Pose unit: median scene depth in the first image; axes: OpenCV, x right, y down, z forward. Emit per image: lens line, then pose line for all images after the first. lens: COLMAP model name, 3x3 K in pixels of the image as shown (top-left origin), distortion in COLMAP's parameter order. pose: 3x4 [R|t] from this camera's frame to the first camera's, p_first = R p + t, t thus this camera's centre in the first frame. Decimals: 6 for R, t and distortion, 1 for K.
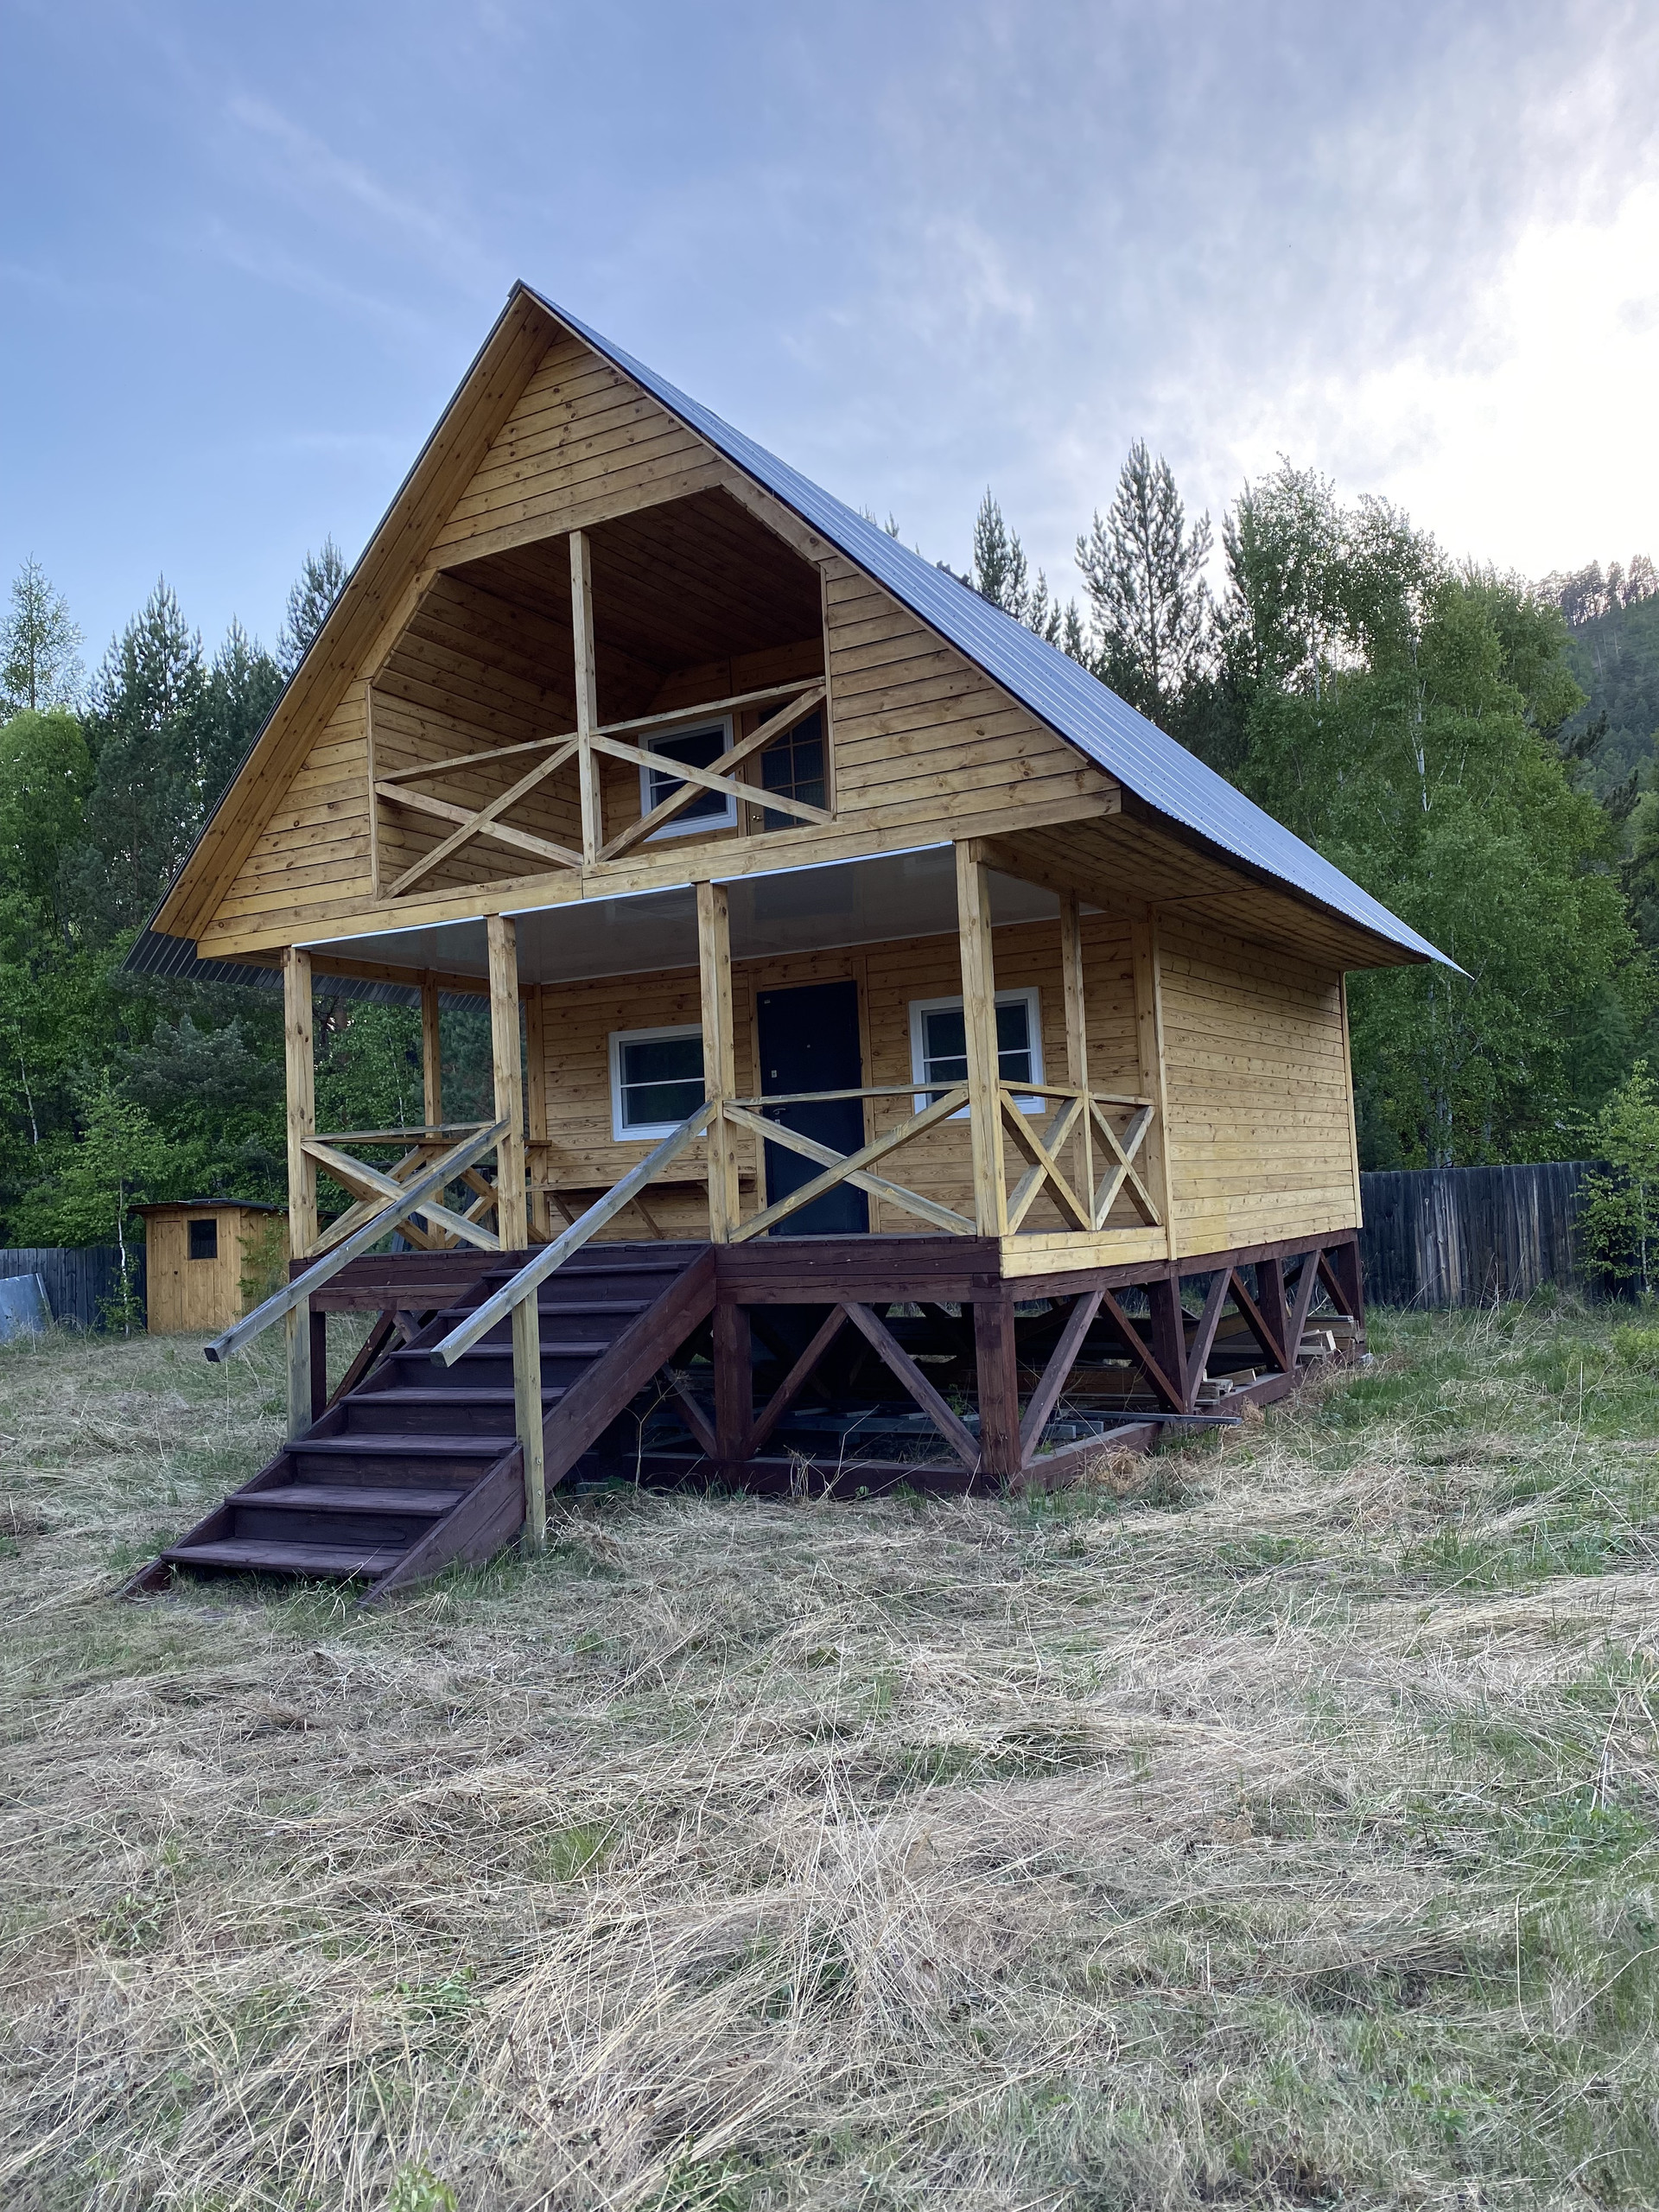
lens RADIAL K [[1693.4, 0, 814.7], [0, 1693.4, 1106.8], [0, 0, 1]] dist [0.026961, -0.024756]
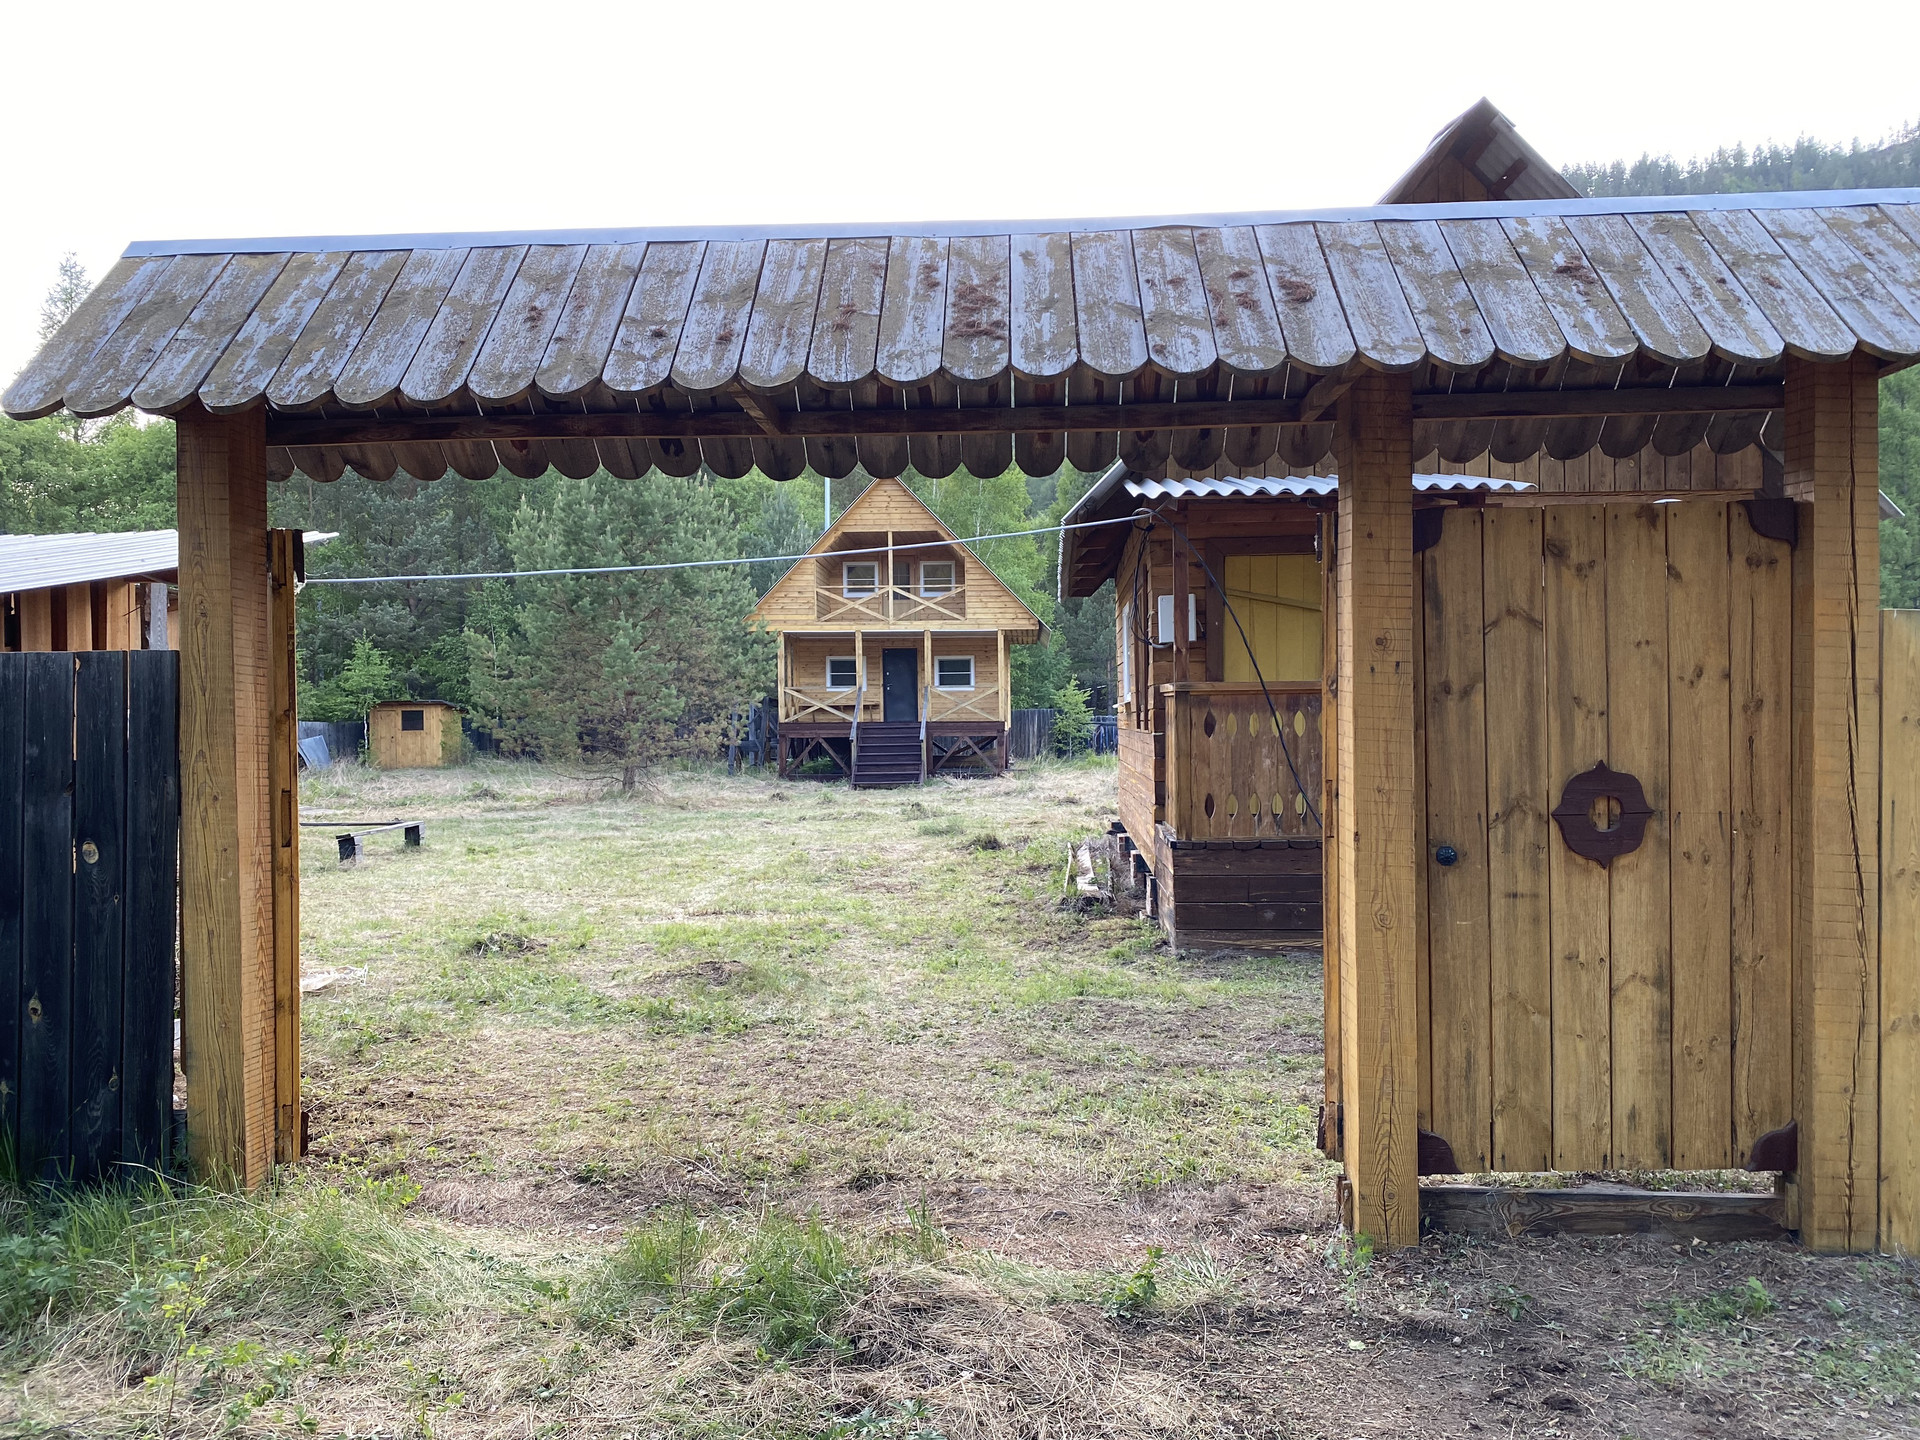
lens RADIAL K [[1469.8, 0, 963.9], [0, 1469.8, 724.5], [0, 0, 1]] dist [0.026961, -0.024756]
pose [[0.879578, 0.034713, 0.474486, -1.187040], [-0.059841, 0.997486, 0.037955, -0.036734], [-0.471976, -0.061778, 0.879444, -1.524245]]
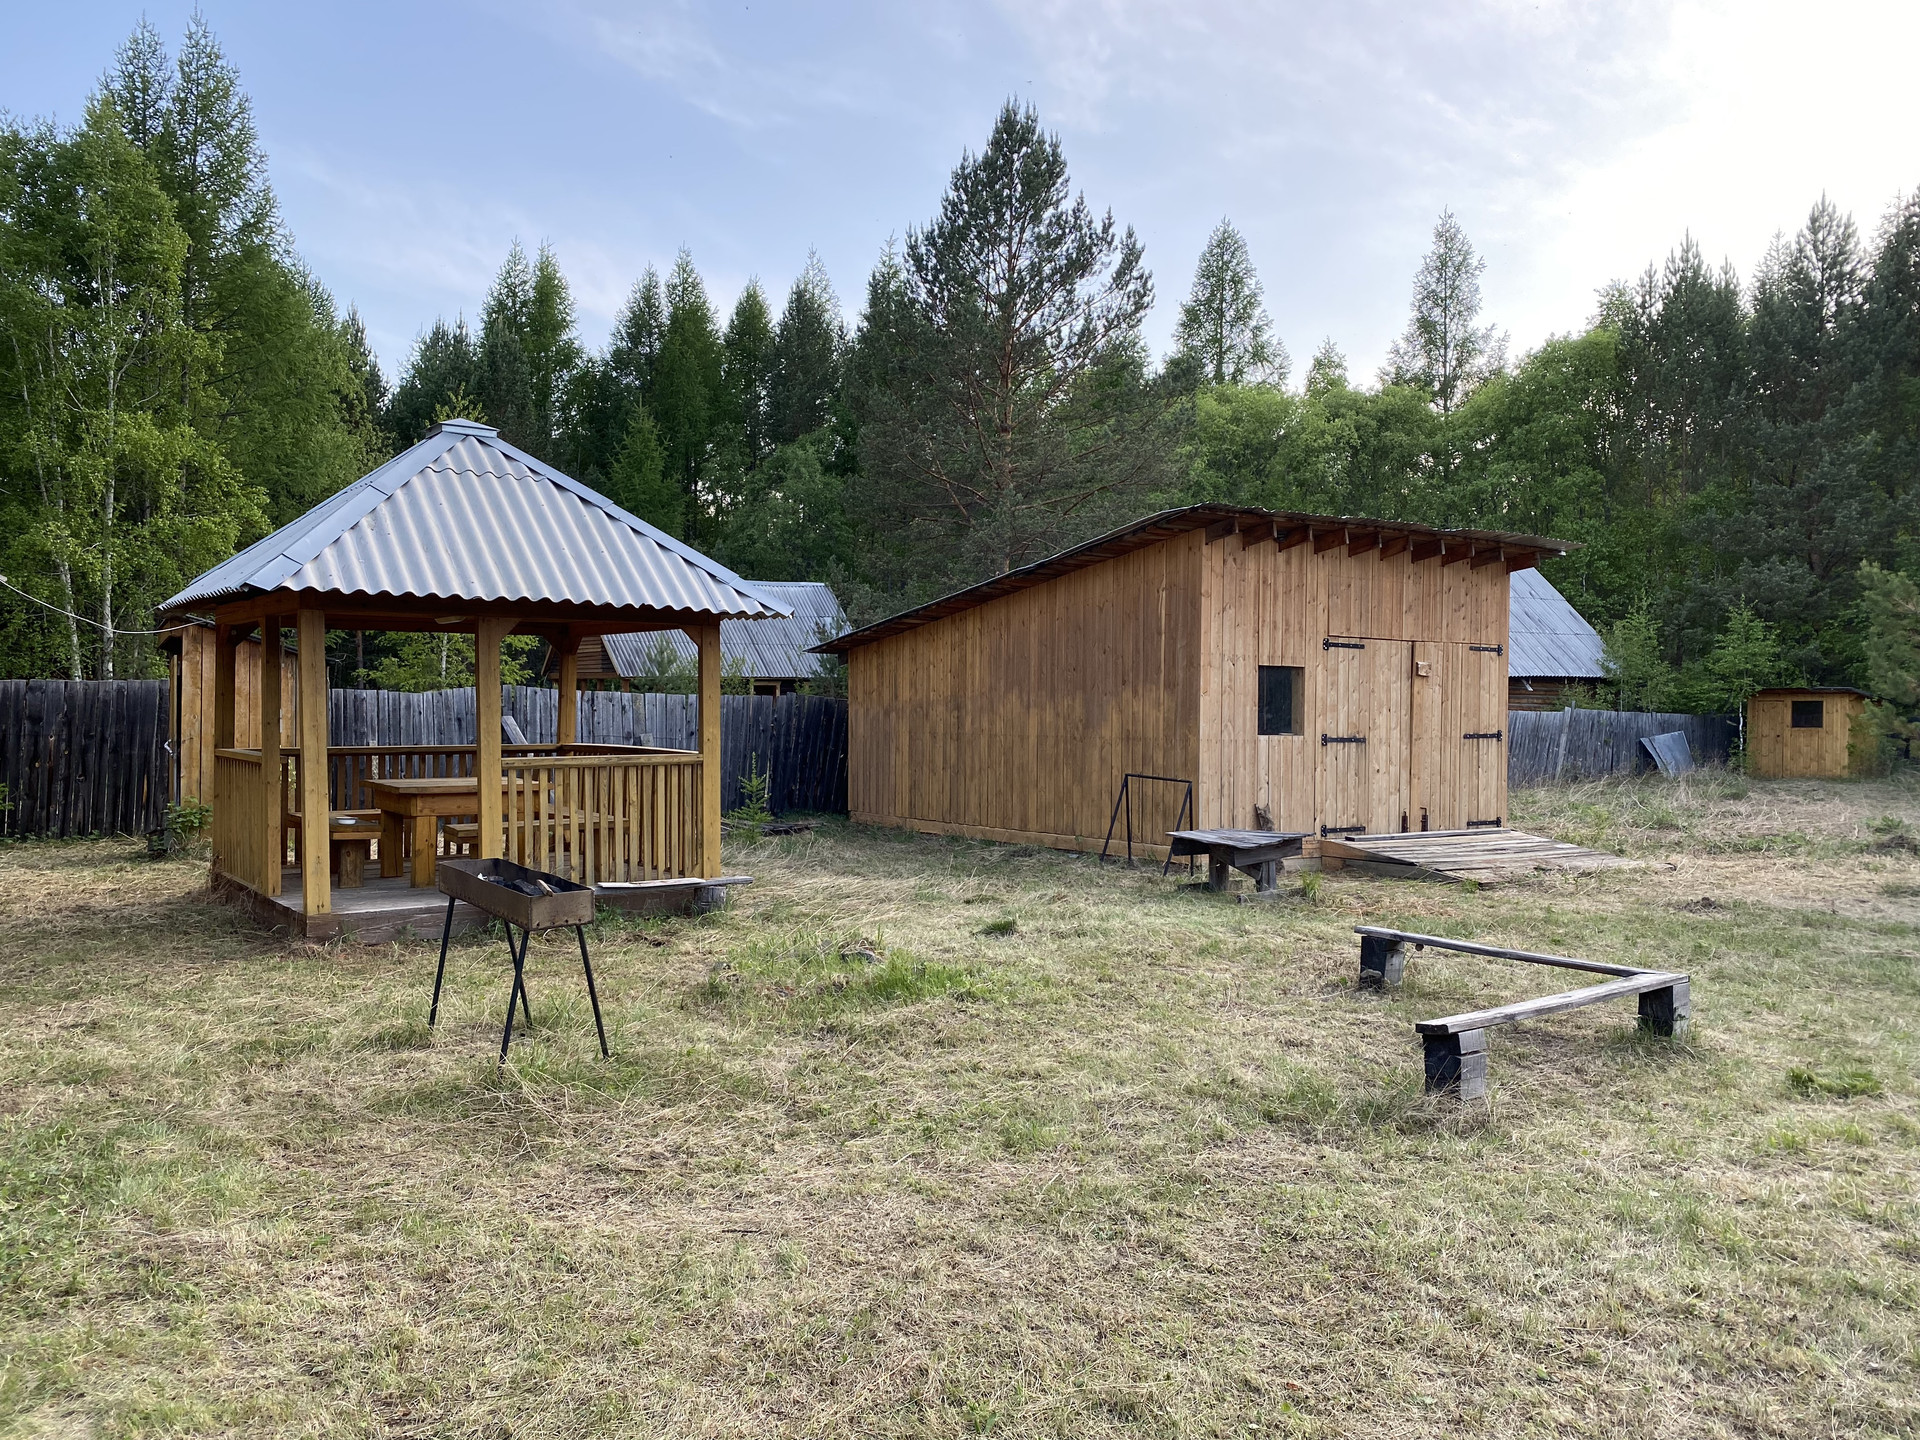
lens RADIAL K [[1469.8, 0, 965.4], [0, 1469.8, 714.3], [0, 0, 1]] dist [0.026961, -0.024756]
pose [[0.920356, 0.059806, -0.386481, -1.045279], [-0.029692, 0.996071, 0.083430, -0.010857], [0.389952, -0.065309, 0.918516, -0.853463]]
